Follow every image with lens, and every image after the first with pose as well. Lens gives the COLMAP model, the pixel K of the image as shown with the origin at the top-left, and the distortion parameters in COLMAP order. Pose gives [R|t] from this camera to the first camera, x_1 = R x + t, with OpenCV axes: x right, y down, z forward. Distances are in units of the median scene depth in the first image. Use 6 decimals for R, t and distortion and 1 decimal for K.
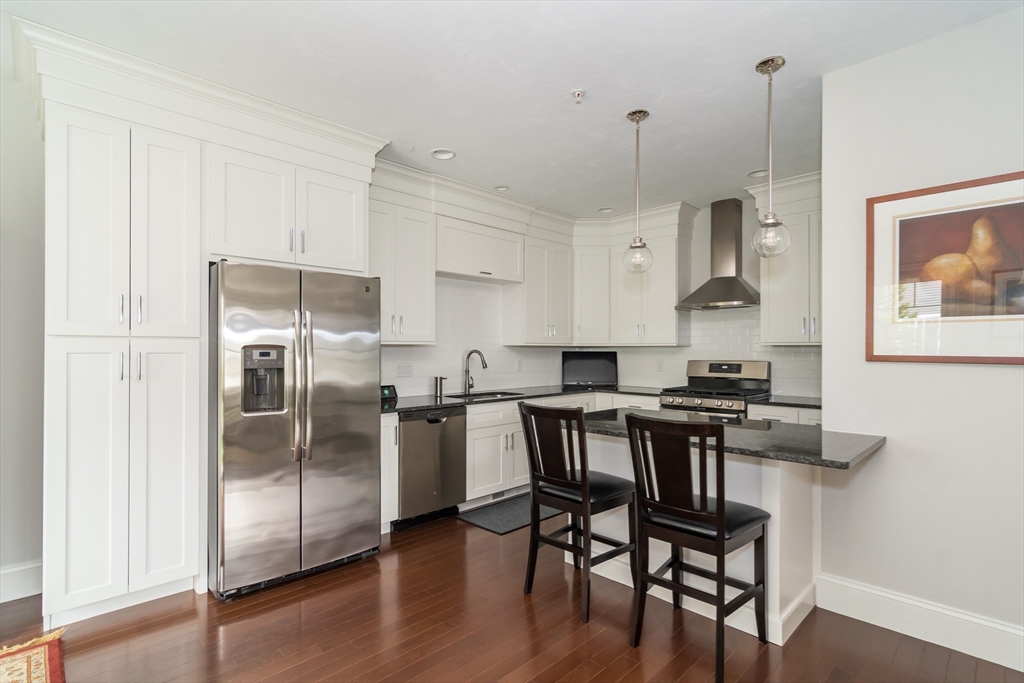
lens RADIAL K [[492.0, 0, 509.7], [0, 492.0, 349.2], [0, 0, 1]] dist [-0.003489, 0.001502]
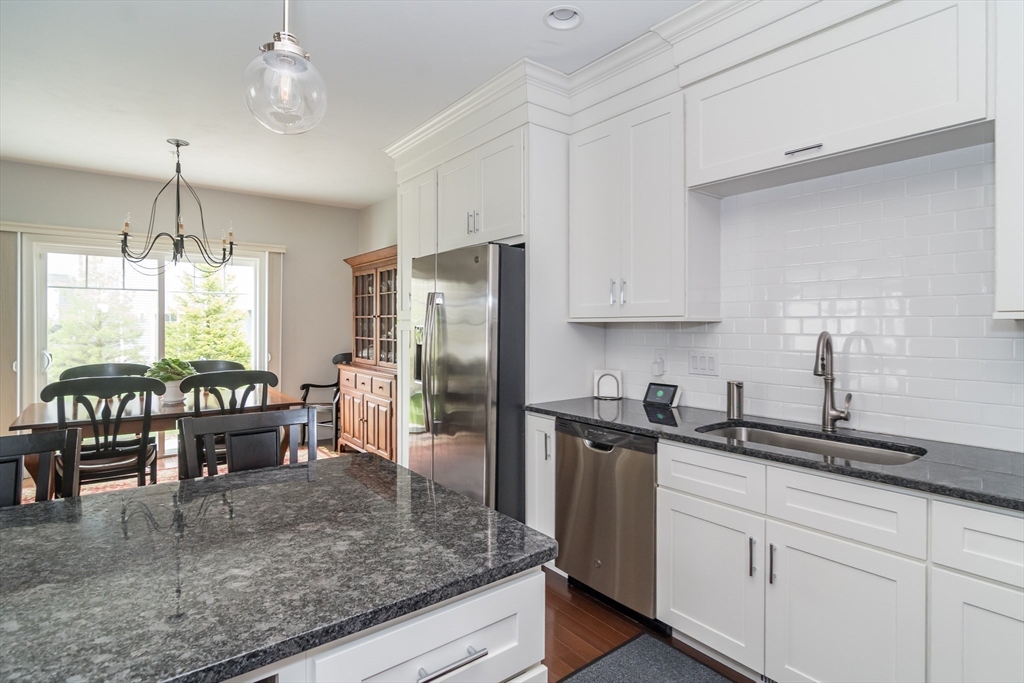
lens RADIAL K [[527.5, 0, 491.9], [0, 527.5, 326.7], [0, 0, 1]] dist [0.006166, -0.000653]
pose [[-0.126503, -0.002399, -0.991963, 0.547810], [0.000342, 0.999997, -0.002462, -0.000842], [0.991966, -0.000651, -0.126501, 1.009783]]
